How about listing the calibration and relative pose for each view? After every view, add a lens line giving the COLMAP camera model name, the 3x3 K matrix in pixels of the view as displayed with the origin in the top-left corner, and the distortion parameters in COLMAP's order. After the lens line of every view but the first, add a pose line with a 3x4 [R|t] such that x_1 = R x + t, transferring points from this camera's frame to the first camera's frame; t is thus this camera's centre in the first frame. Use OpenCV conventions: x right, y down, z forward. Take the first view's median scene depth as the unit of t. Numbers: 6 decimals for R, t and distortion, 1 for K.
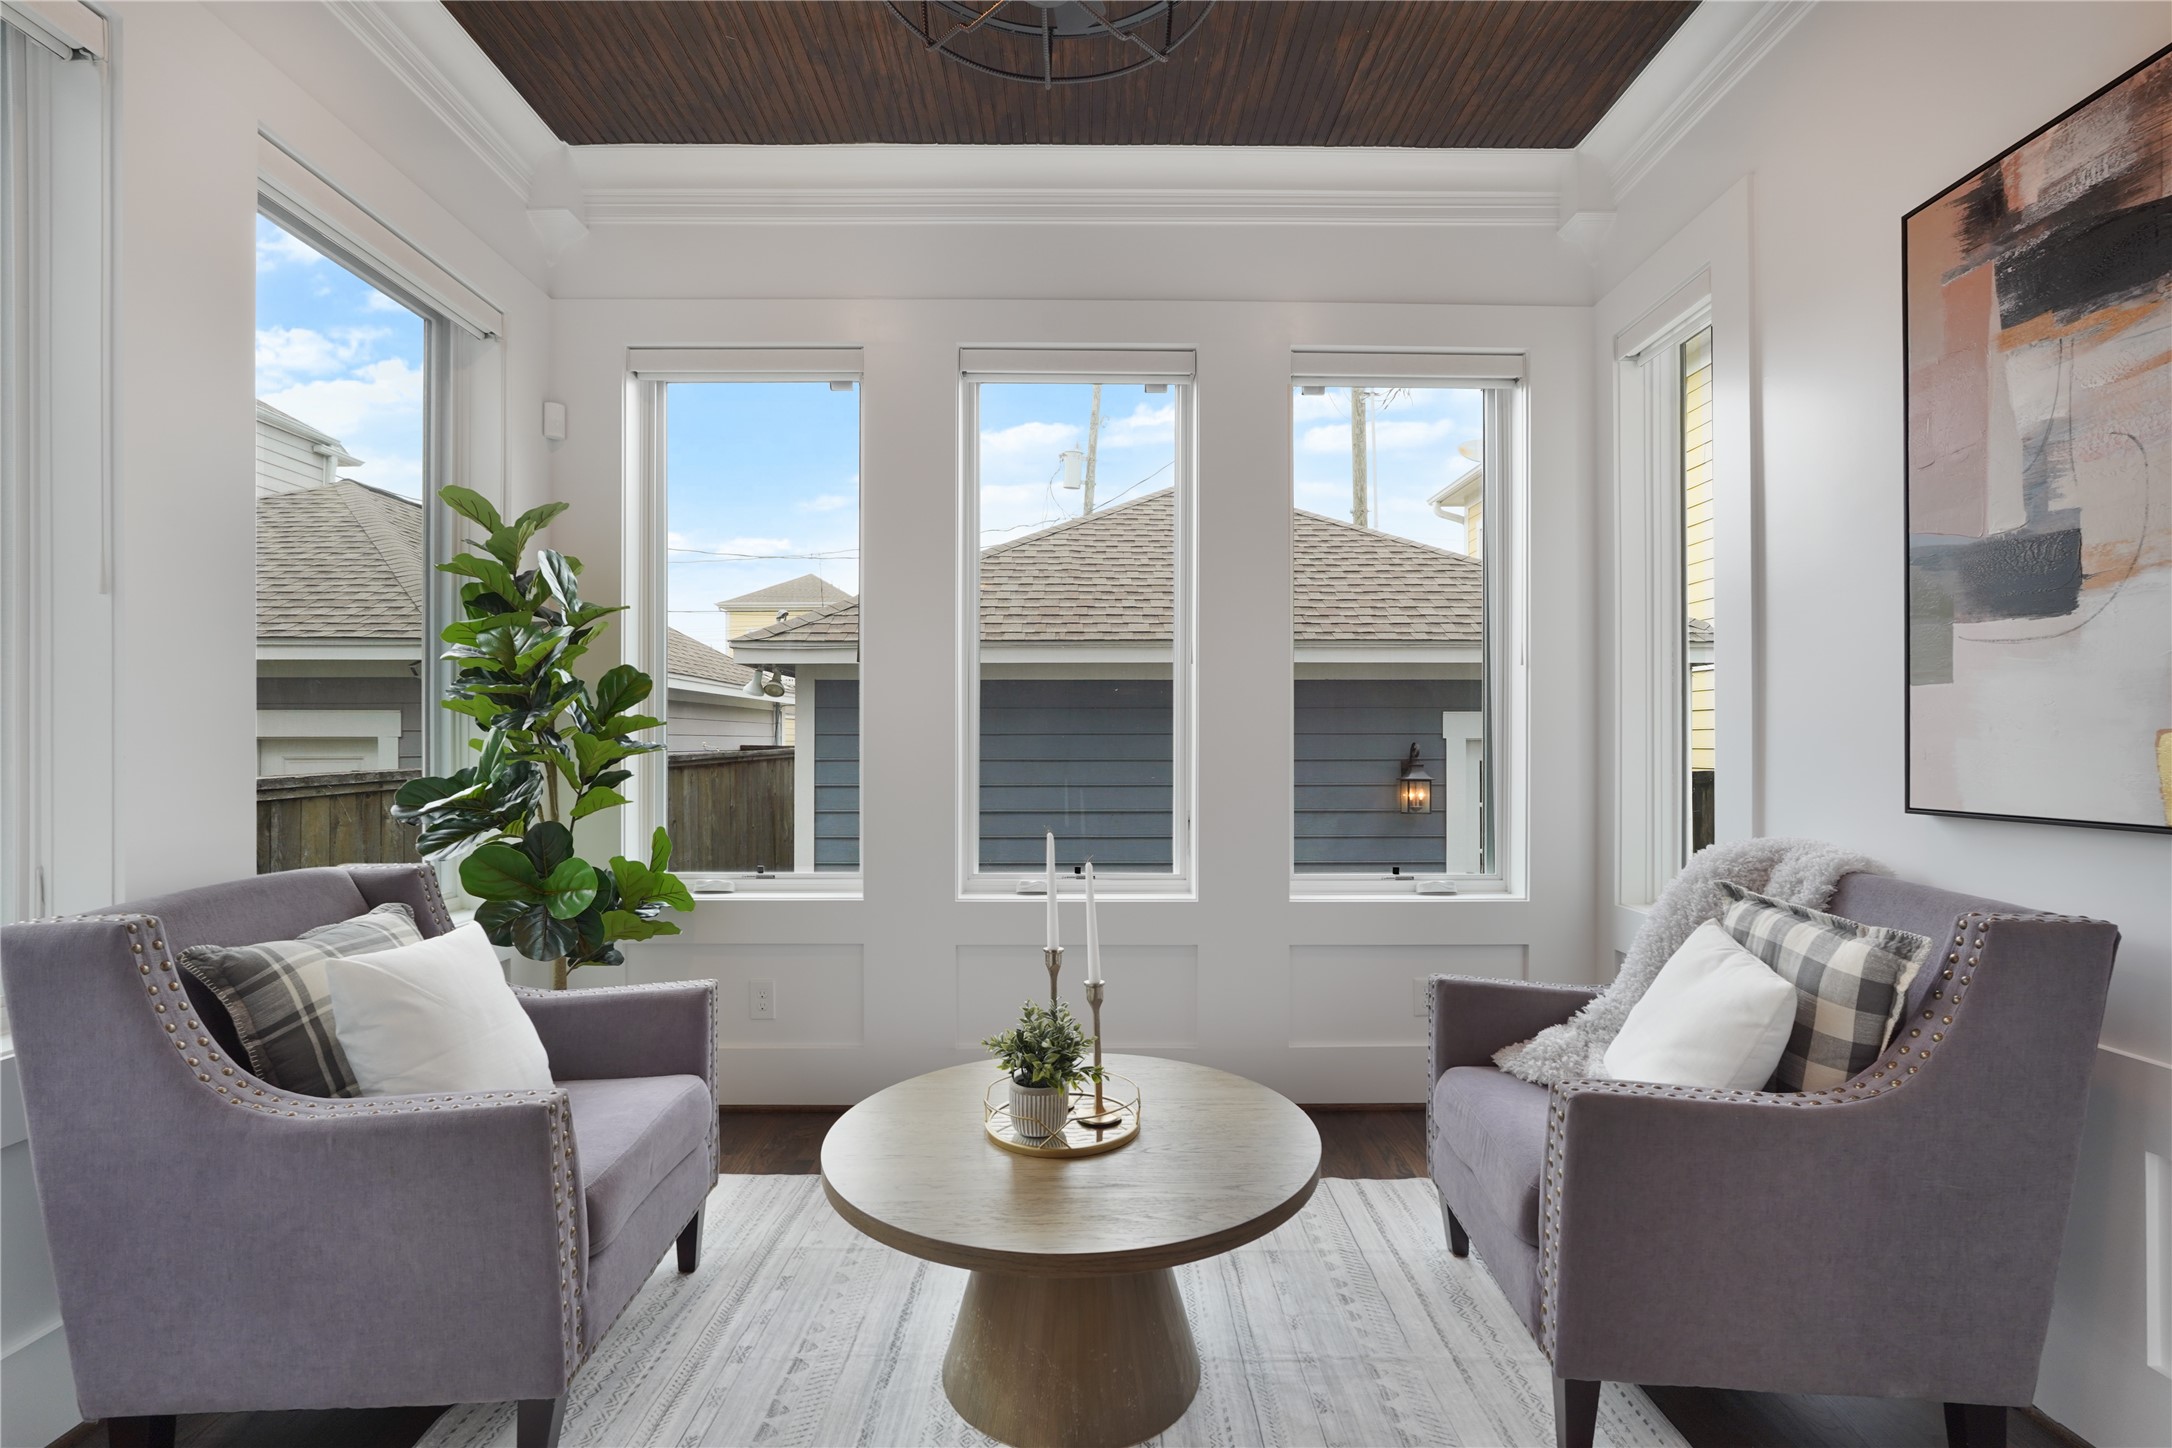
lens RADIAL K [[967.9, 0, 1085.1], [0, 967.9, 727.7], [0, 0, 1]] dist [-0.007476, 0.004561]
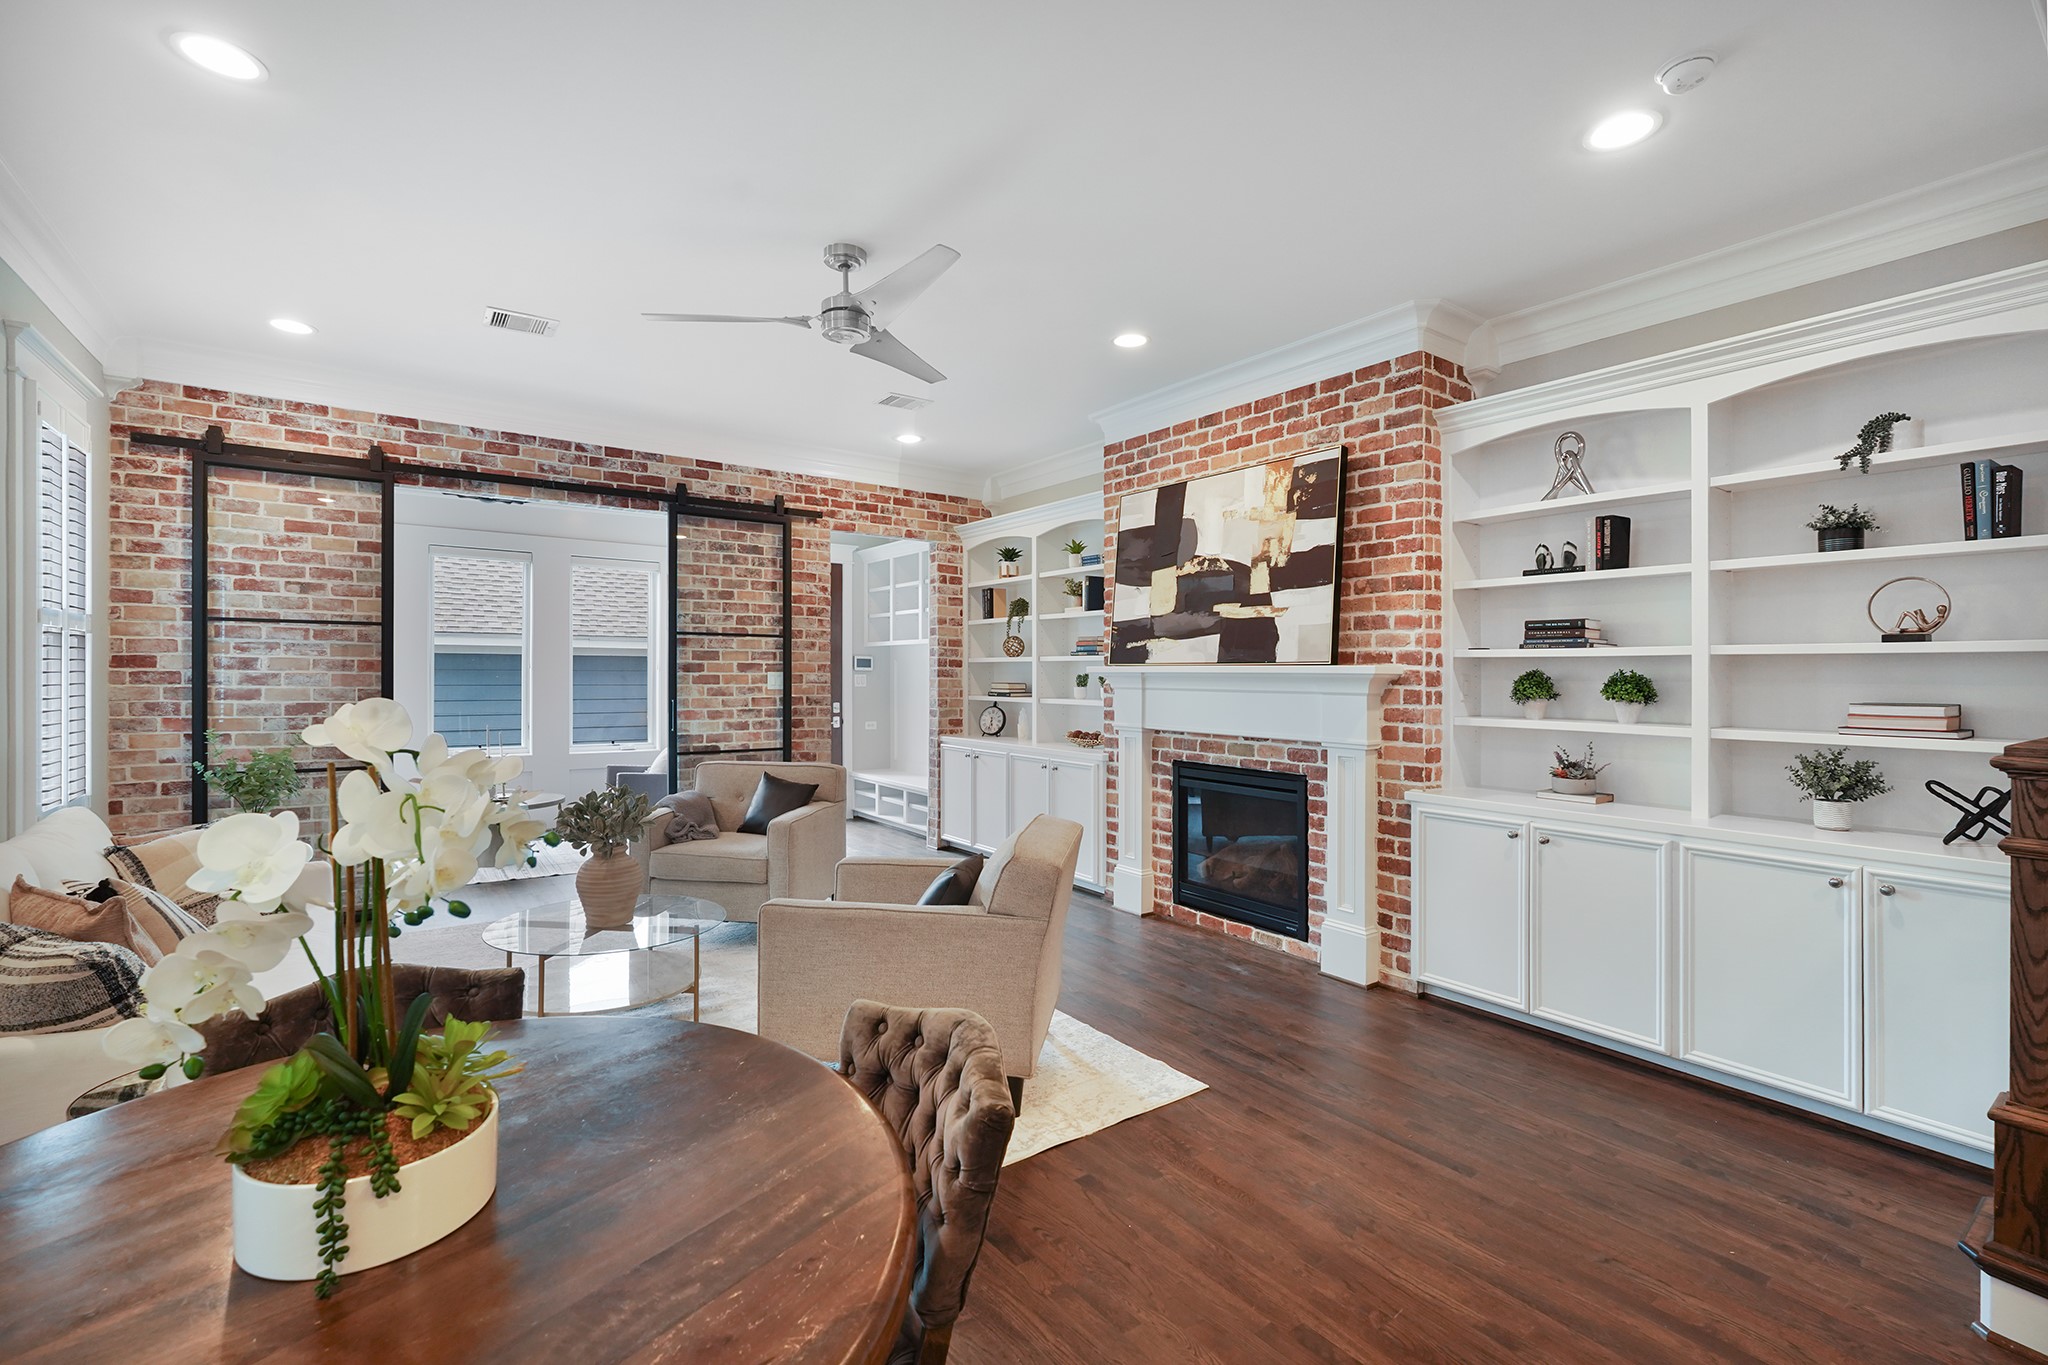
lens RADIAL K [[912.6, 0, 1021.3], [0, 912.6, 668.9], [0, 0, 1]] dist [-0.007476, 0.004561]
pose [[0.814733, 0.010618, 0.579739, -0.261469], [-0.017567, 0.999825, 0.006377, -0.111262], [-0.579570, -0.015380, 0.814777, -2.003766]]
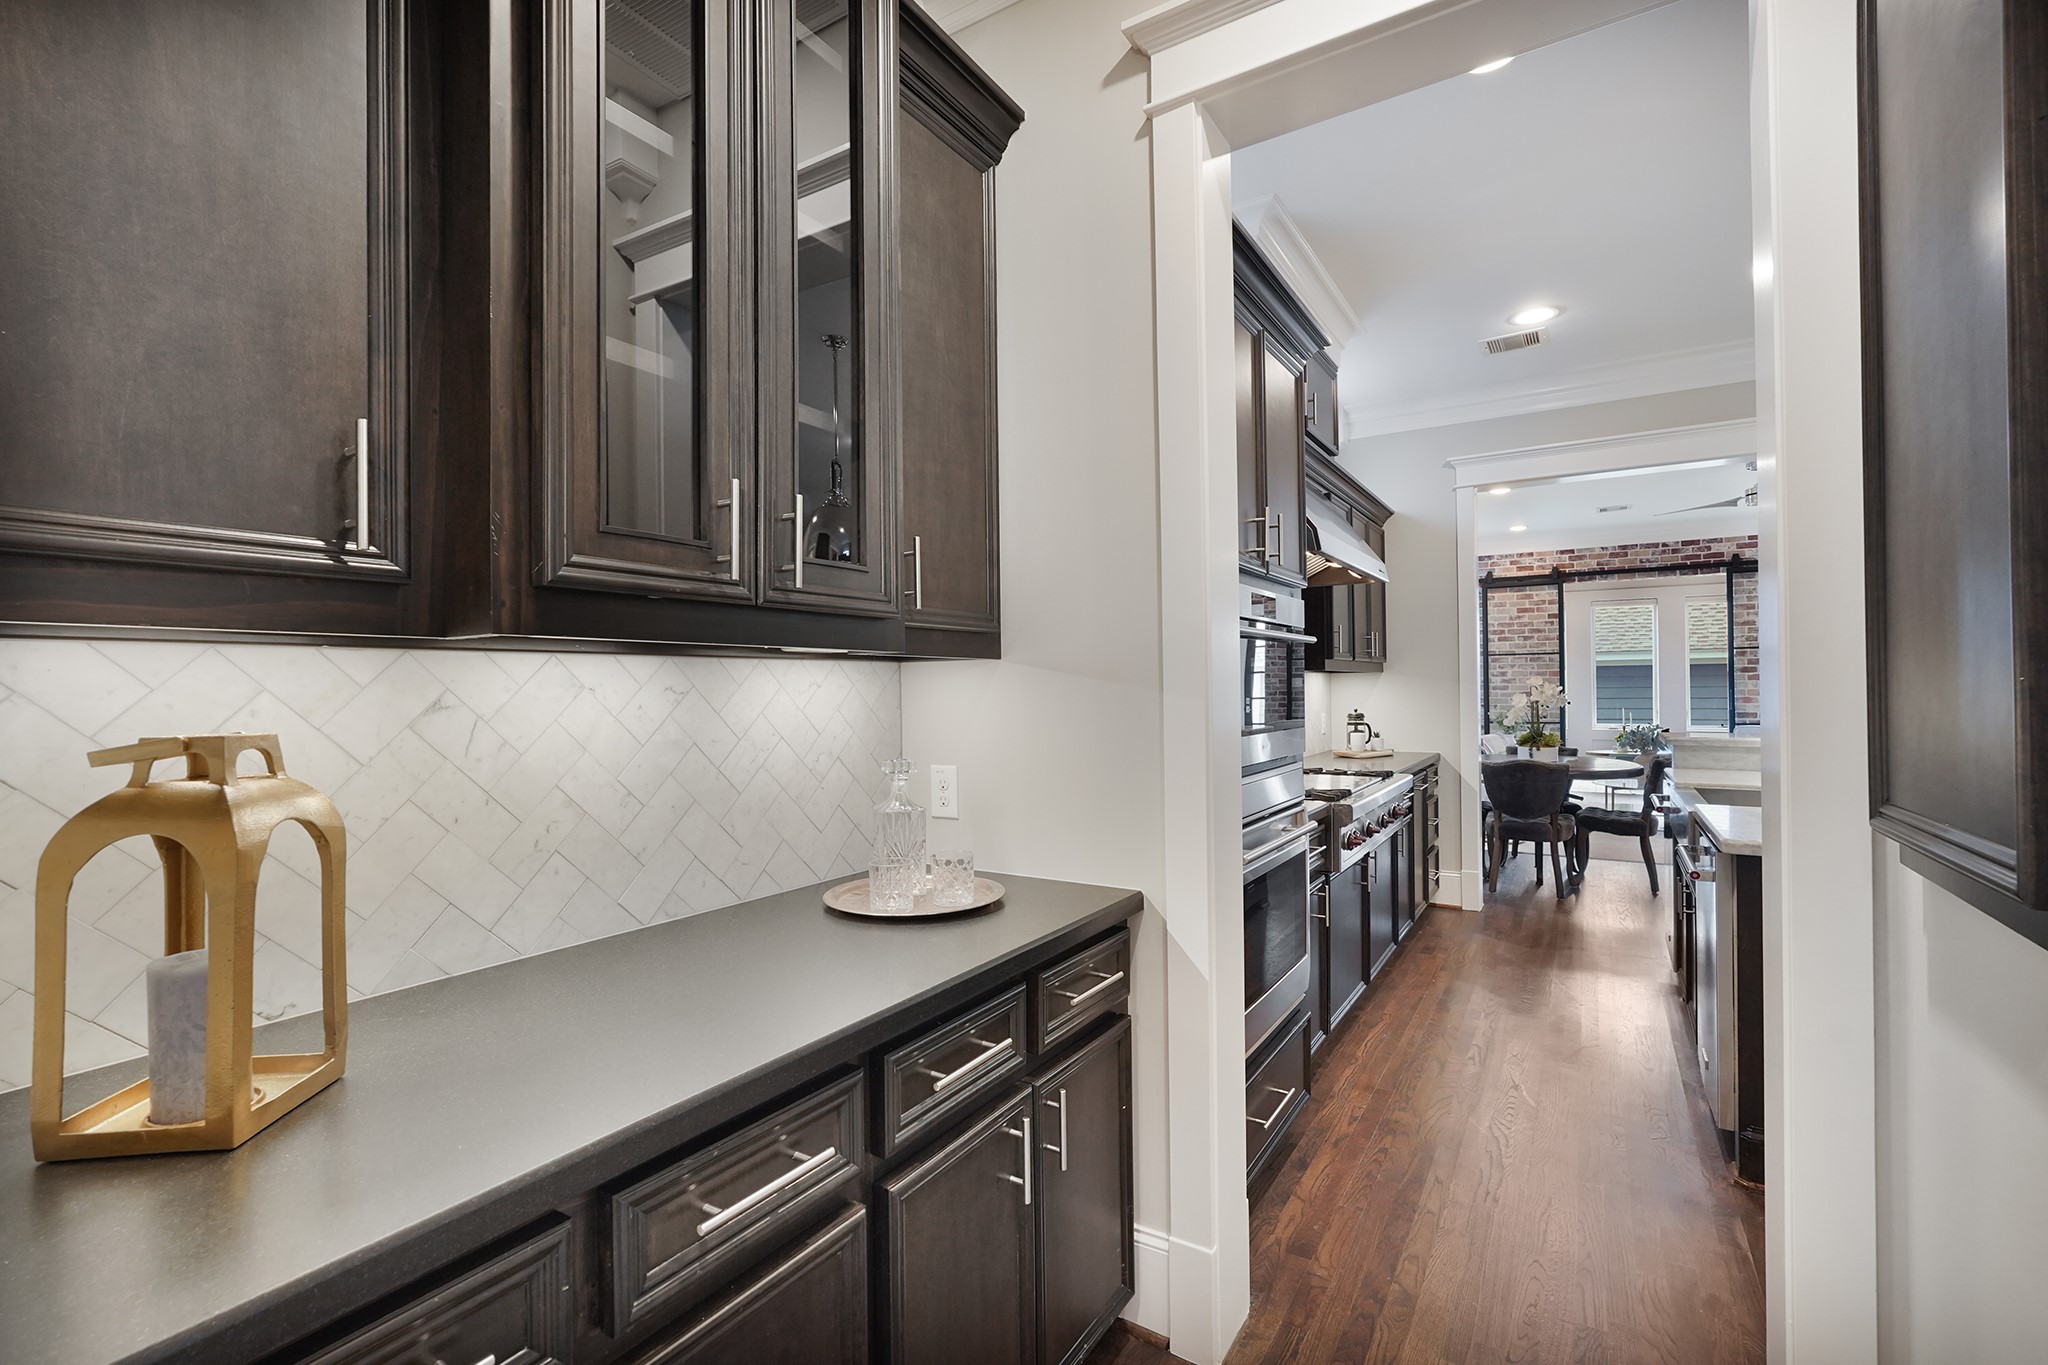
lens RADIAL K [[912.6, 0, 1027.8], [0, 912.6, 695.1], [0, 0, 1]] dist [-0.007476, 0.004561]
pose [[0.851927, -0.006401, -0.523621, -0.155701], [0.020105, 0.999588, 0.020491, -0.114576], [0.523274, -0.027984, 0.851705, -4.033252]]
